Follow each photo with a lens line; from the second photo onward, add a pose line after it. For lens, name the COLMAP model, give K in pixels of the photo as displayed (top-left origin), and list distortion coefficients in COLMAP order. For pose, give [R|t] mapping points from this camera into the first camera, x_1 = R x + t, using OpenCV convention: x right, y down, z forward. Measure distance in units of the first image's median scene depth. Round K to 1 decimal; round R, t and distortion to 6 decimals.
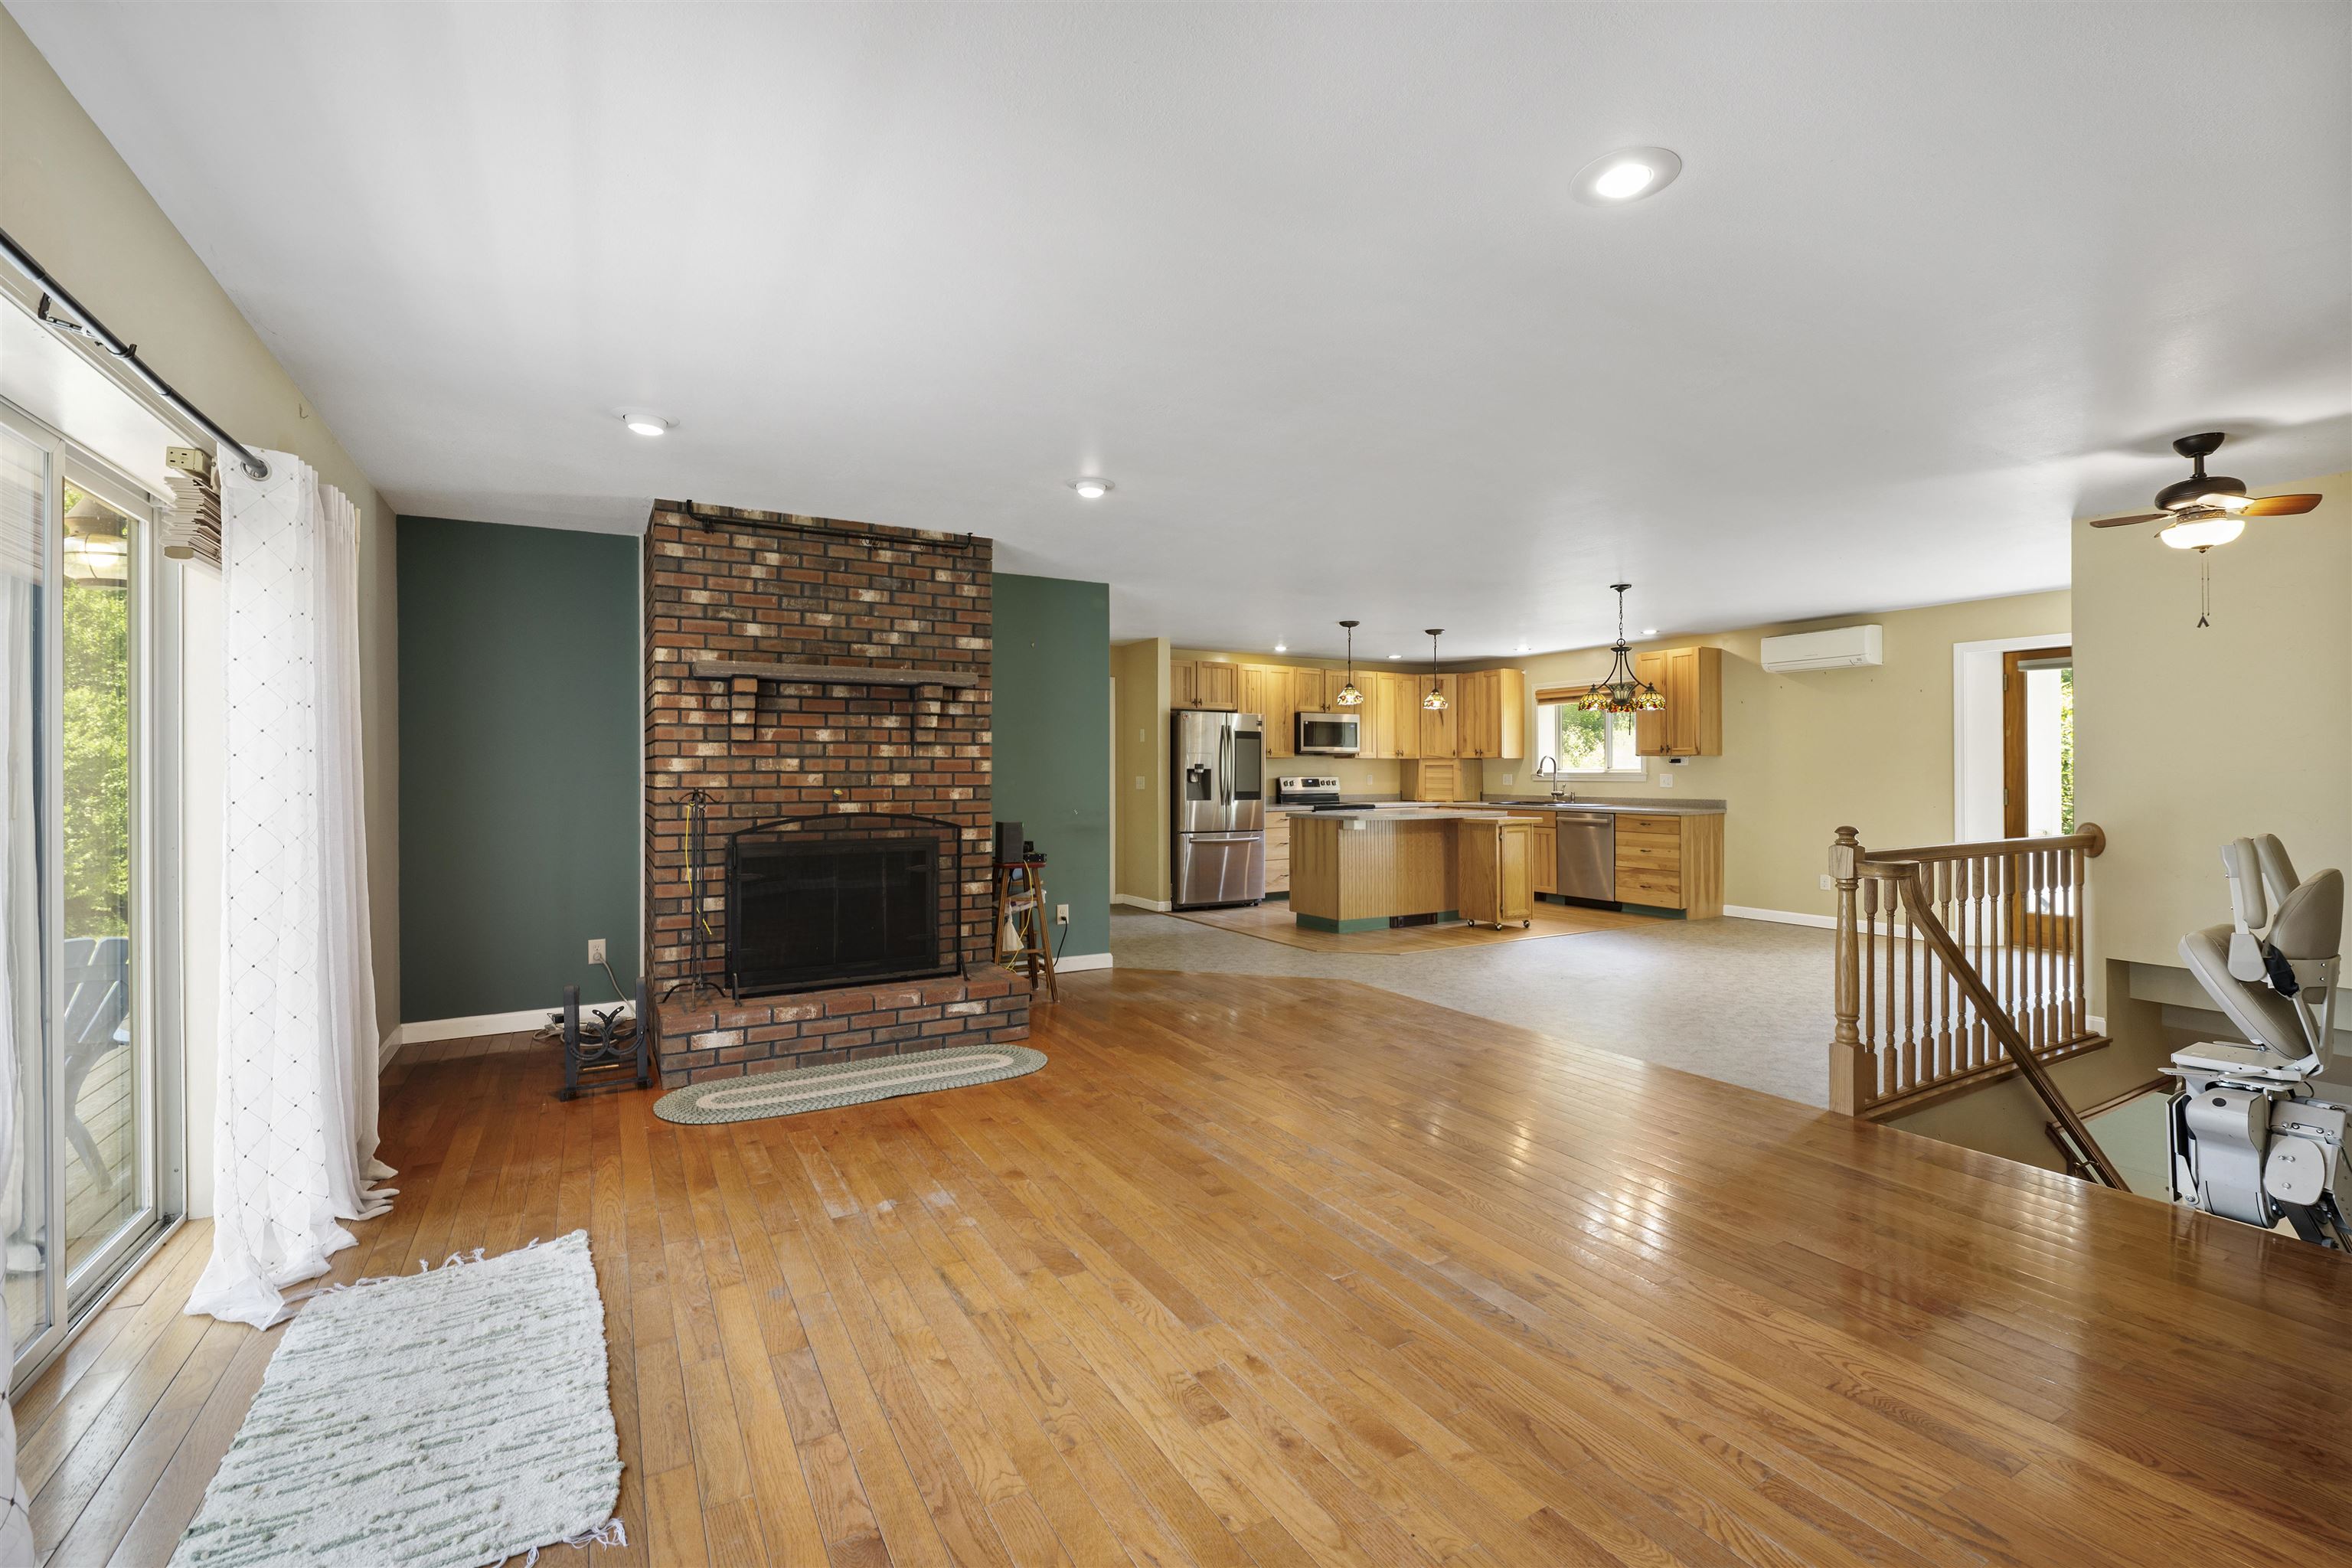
lens RADIAL K [[987.0, 0, 1165.7], [0, 987.0, 774.3], [0, 0, 1]] dist [-0.006258, -0.000062]
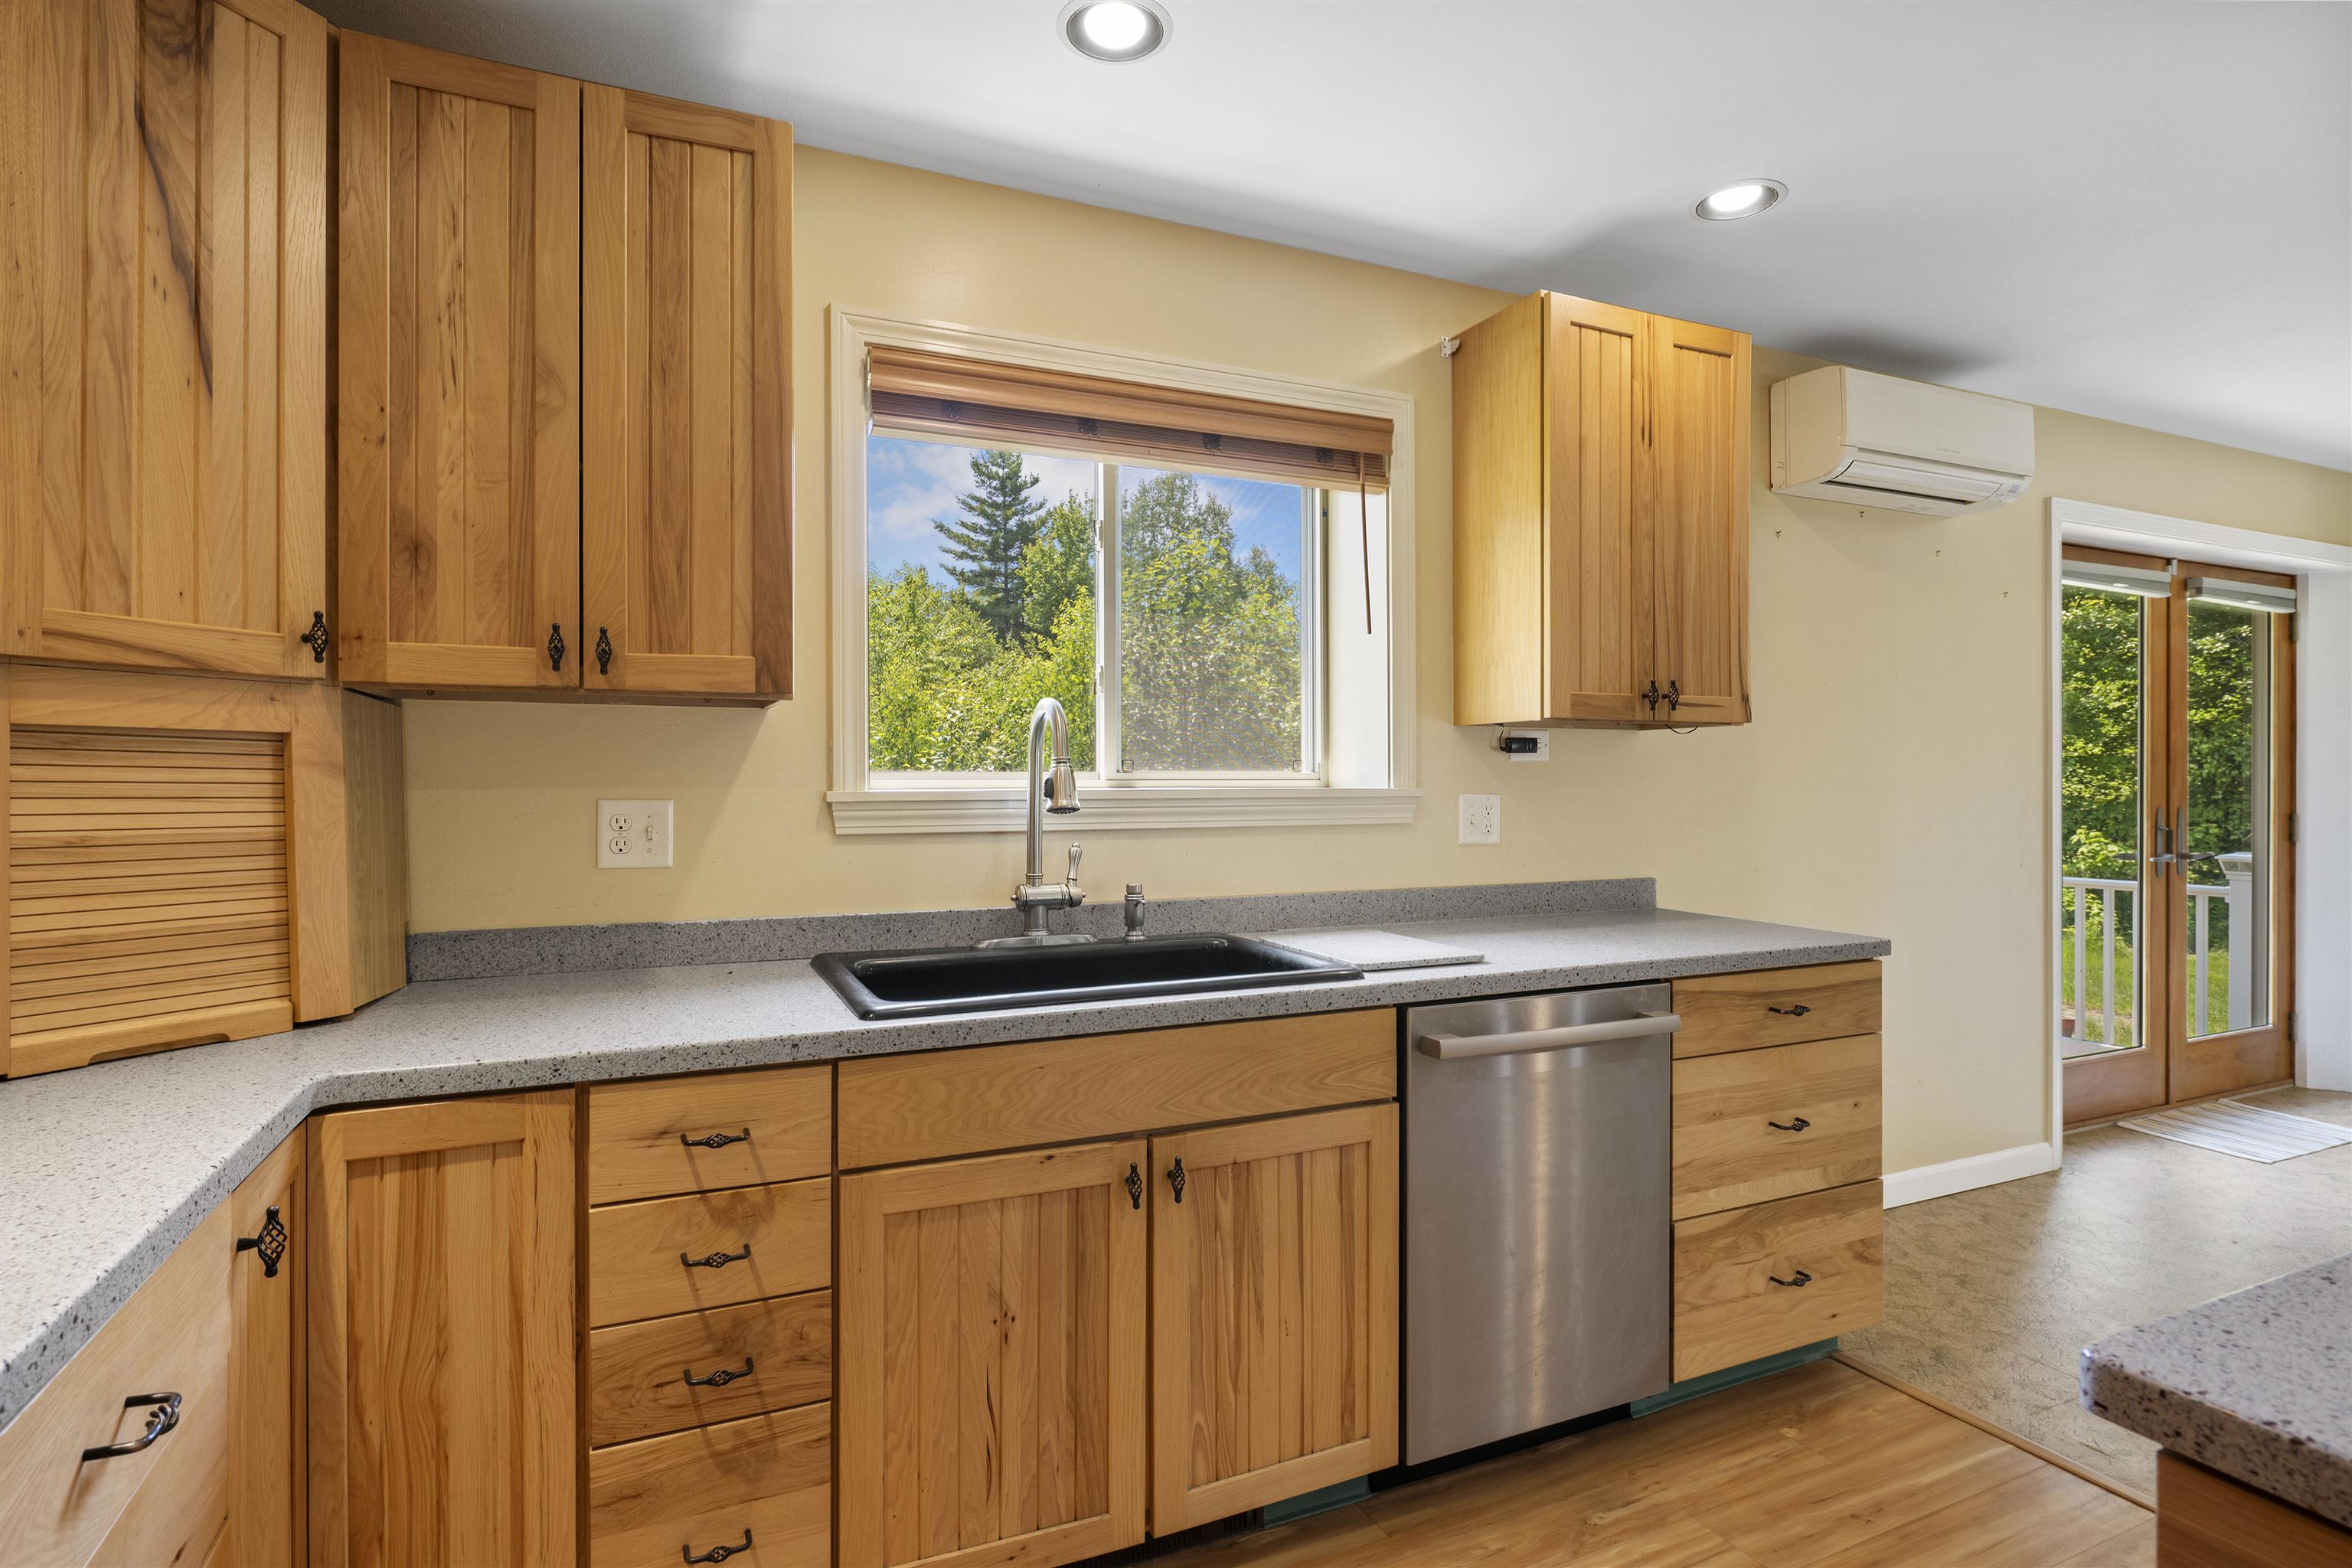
lens RADIAL K [[1202.0, 0, 1189.2], [0, 1202.0, 771.9], [0, 0, 1]] dist [-0.003833, -0.000983]
pose [[0.070508, 0.009513, 0.997466, 0.358240], [0.004493, 0.999941, -0.009854, -0.006518], [-0.997501, 0.005177, 0.070461, 2.080325]]
